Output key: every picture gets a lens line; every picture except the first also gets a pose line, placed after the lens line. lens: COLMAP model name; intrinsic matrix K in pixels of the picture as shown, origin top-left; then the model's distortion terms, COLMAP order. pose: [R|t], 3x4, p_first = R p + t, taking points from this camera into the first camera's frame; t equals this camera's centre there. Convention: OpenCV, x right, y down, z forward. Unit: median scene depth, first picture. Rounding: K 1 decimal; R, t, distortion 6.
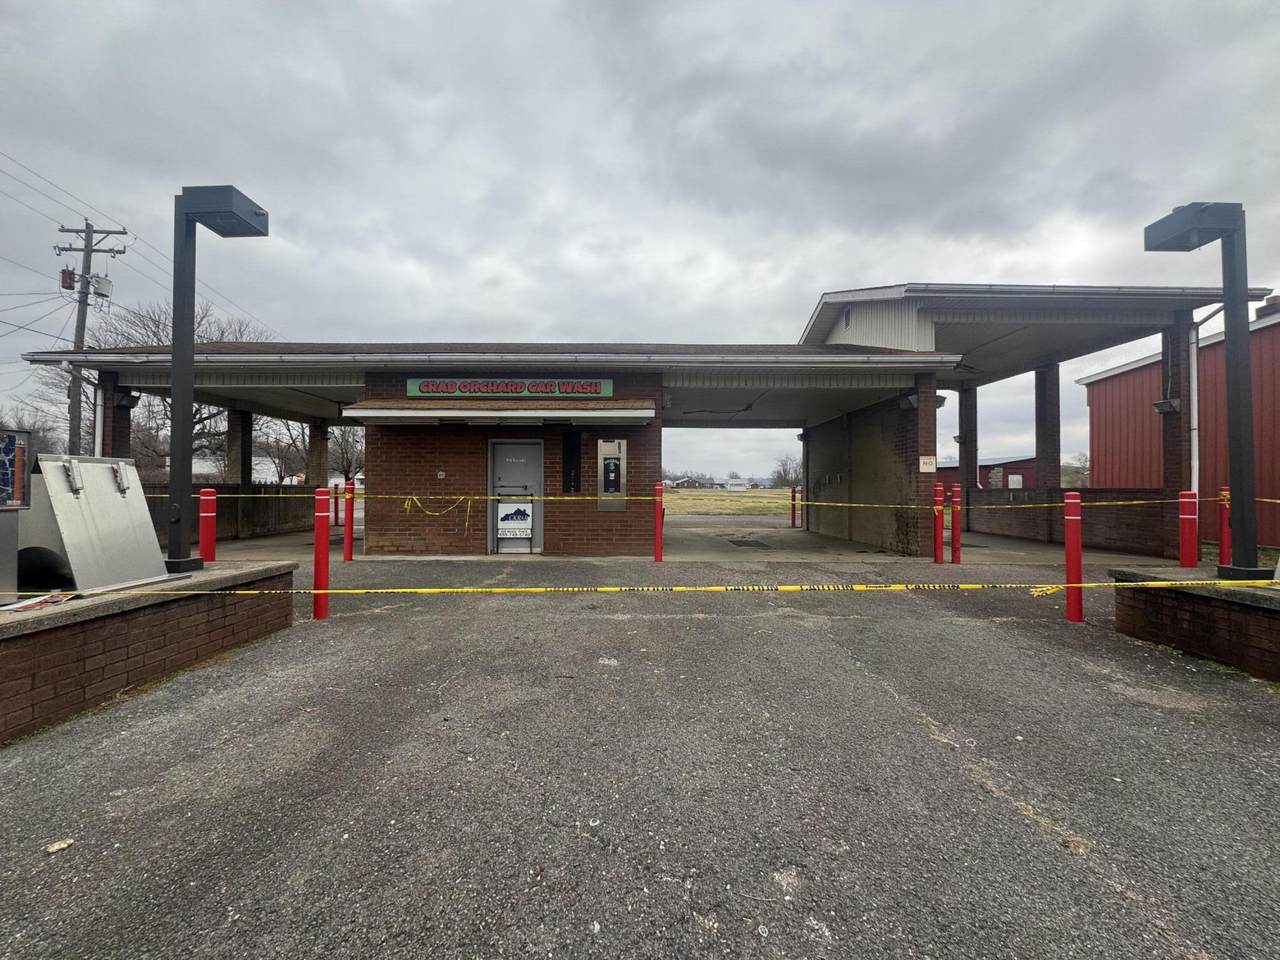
lens RADIAL K [[514.7, 0, 638.2], [0, 514.7, 479.0], [0, 0, 1]] dist [-0.000820, 0.000364]
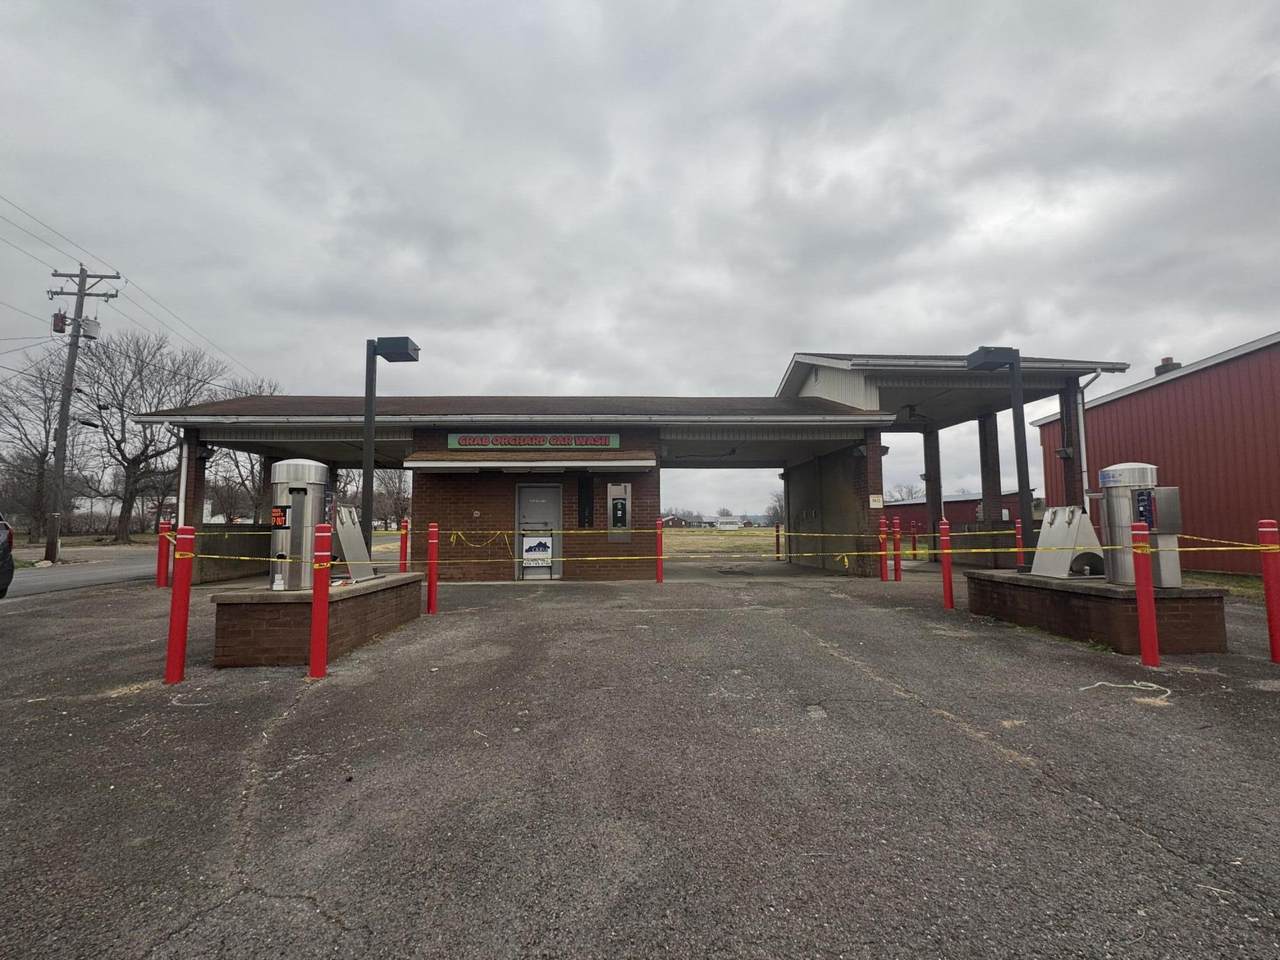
lens RADIAL K [[593.0, 0, 639.9], [0, 593.0, 477.7], [0, 0, 1]] dist [-0.000467, -0.000862]
pose [[0.999082, -0.006805, 0.042300, -0.059880], [0.009659, 0.997663, -0.067643, 0.004968], [-0.041740, 0.067990, 0.996812, -0.386051]]
